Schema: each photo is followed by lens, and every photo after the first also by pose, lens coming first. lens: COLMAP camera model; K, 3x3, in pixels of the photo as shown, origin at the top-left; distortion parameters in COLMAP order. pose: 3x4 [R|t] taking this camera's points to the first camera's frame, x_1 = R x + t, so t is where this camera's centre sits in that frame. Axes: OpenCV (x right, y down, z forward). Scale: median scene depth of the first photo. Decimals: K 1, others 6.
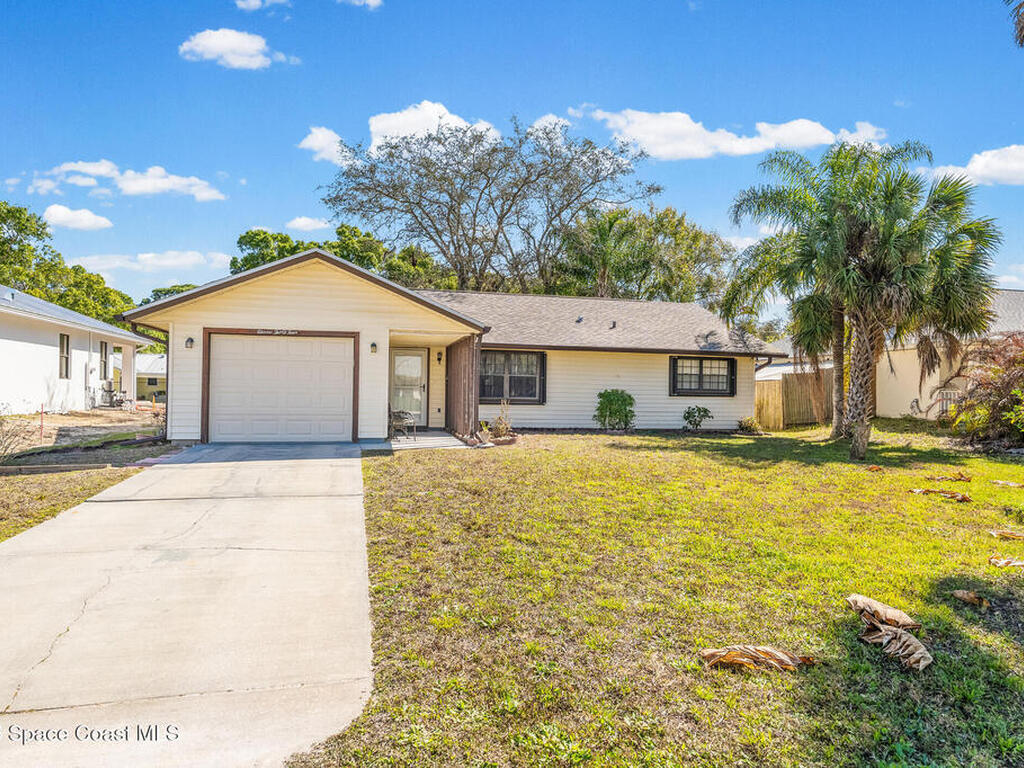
lens RADIAL K [[634.9, 0, 512.0], [0, 634.9, 384.0], [0, 0, 1]] dist [-0.000285, -0.000235]
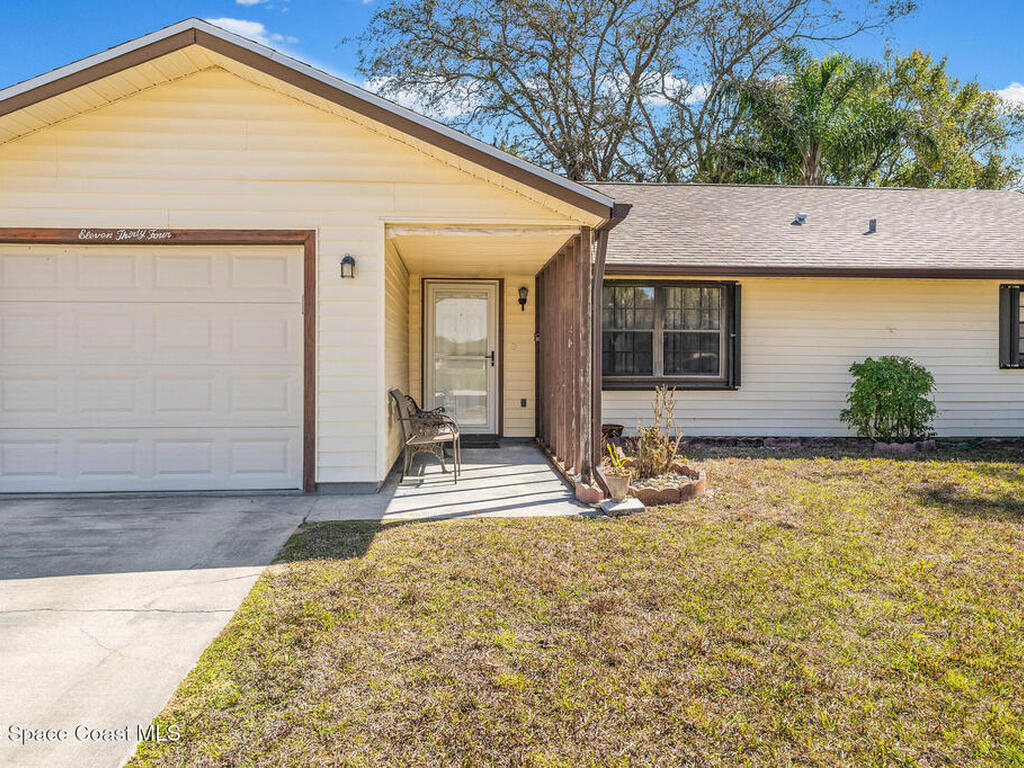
lens RADIAL K [[829.9, 0, 514.0], [0, 829.9, 357.2], [0, 0, 1]] dist [-0.007809, -0.003864]
pose [[0.987221, -0.011844, -0.158916, -0.016832], [0.013726, 0.999848, 0.010746, -0.001491], [0.158764, -0.012789, 0.987234, 0.341066]]
